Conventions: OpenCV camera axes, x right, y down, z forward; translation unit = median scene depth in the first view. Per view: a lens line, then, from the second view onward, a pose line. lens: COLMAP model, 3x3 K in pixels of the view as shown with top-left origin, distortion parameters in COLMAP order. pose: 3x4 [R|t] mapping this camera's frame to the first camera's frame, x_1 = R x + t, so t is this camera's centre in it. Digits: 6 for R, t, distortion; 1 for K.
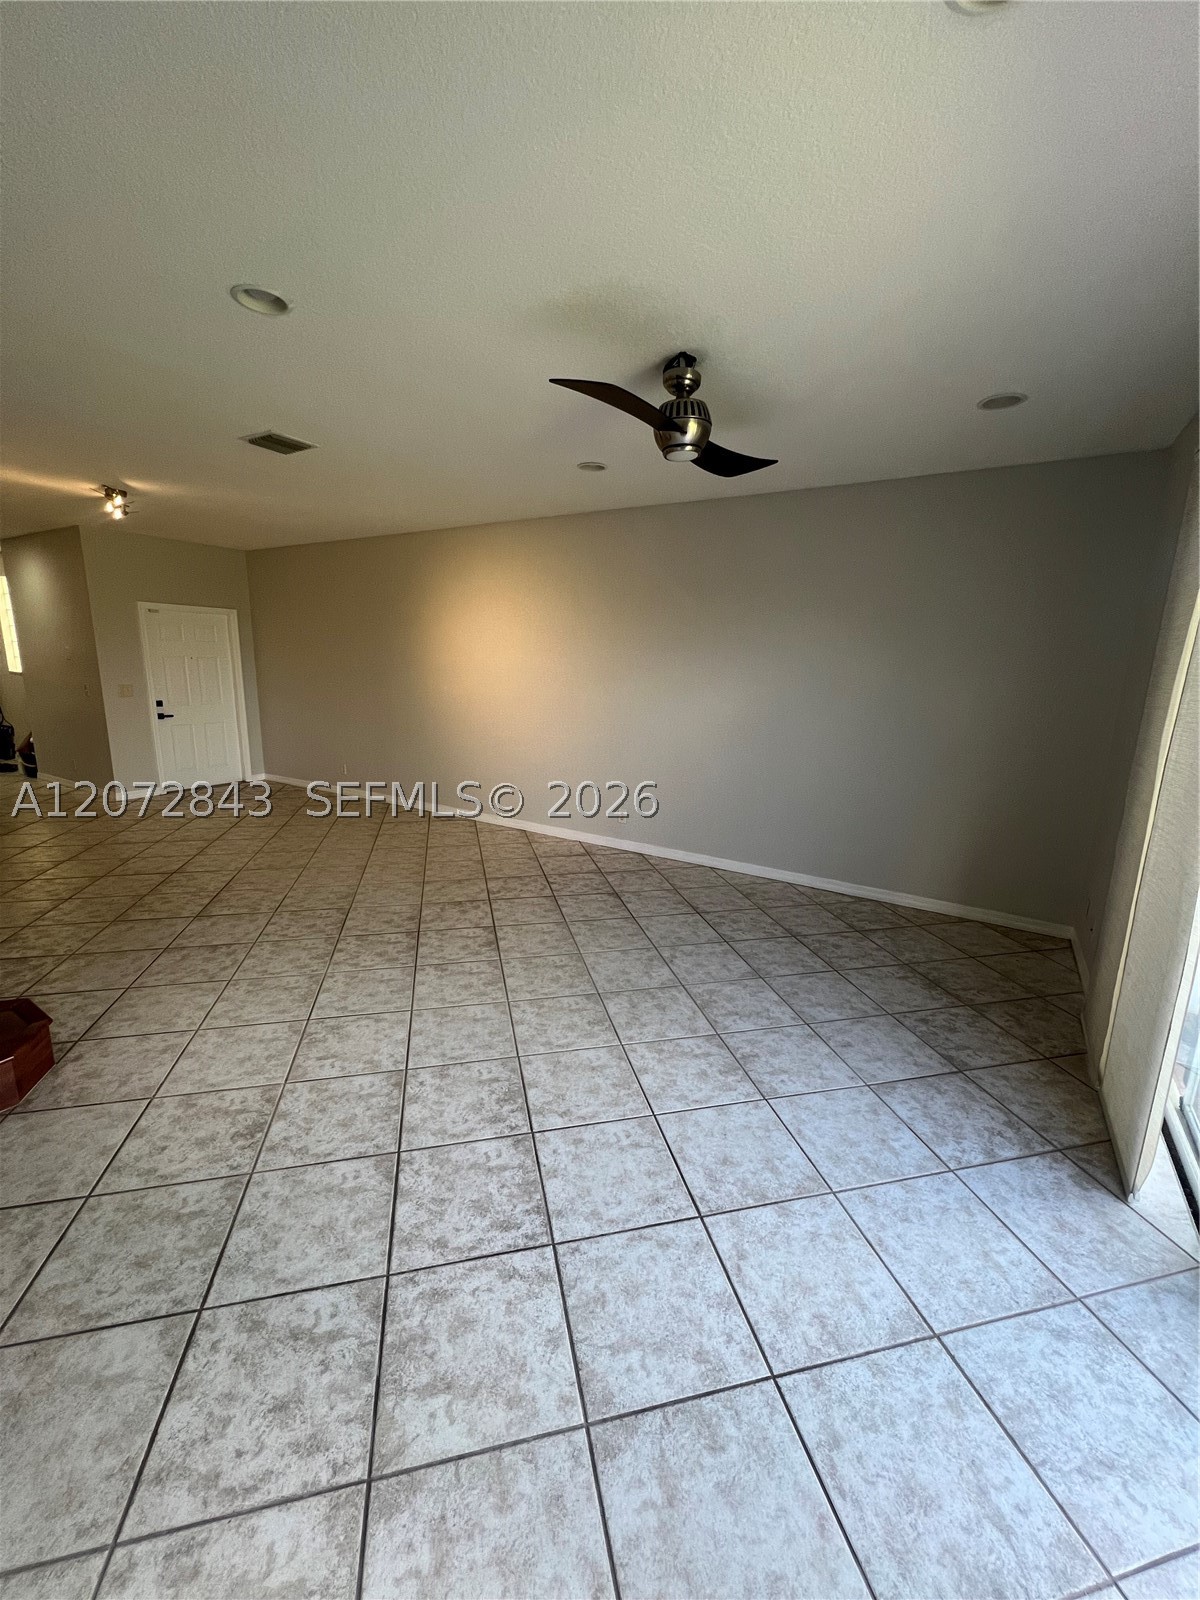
lens RADIAL K [[639.6, 0, 600.0], [0, 639.6, 800.0], [0, 0, 1]] dist [0.000914, 0.000168]
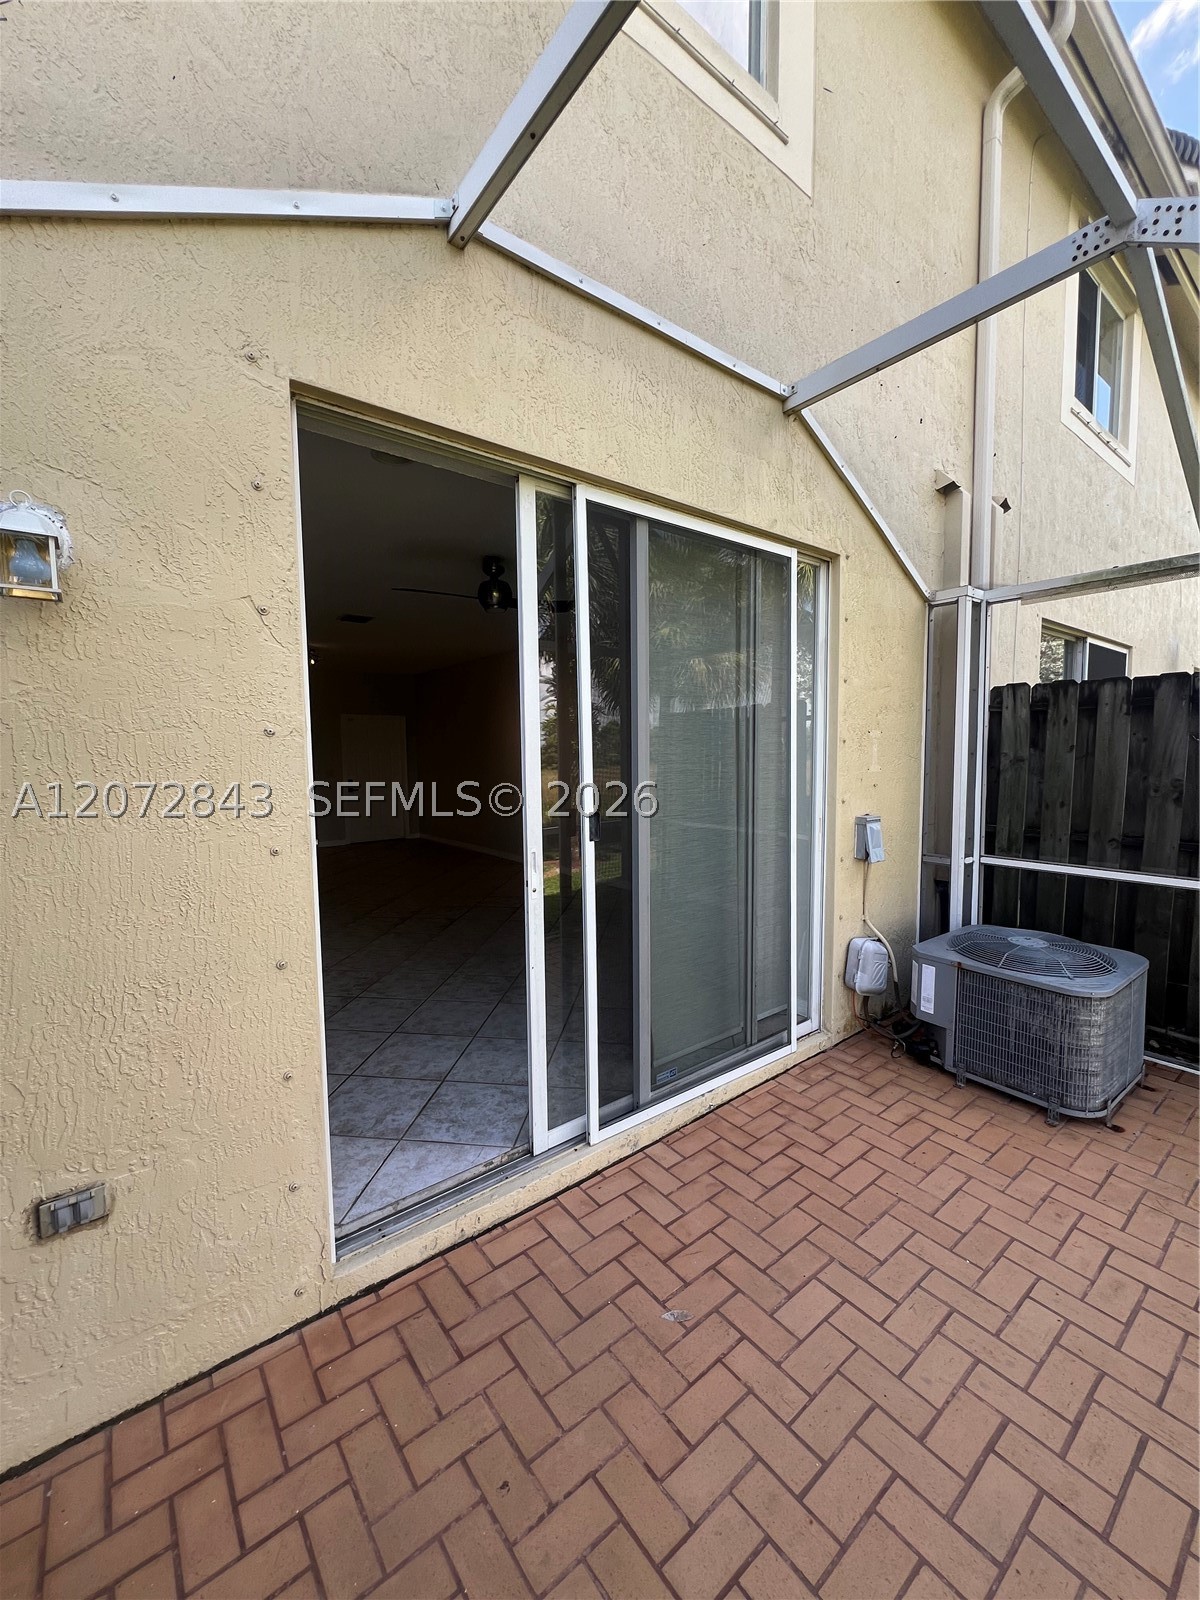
lens RADIAL K [[639.6, 0, 600.0], [0, 639.6, 800.0], [0, 0, 1]] dist [0.000914, 0.000168]
pose [[0.935342, -0.004359, -0.353717, 0.983762], [-0.046625, 0.989681, -0.135487, 0.171617], [0.350658, 0.143219, 0.925488, -0.390136]]
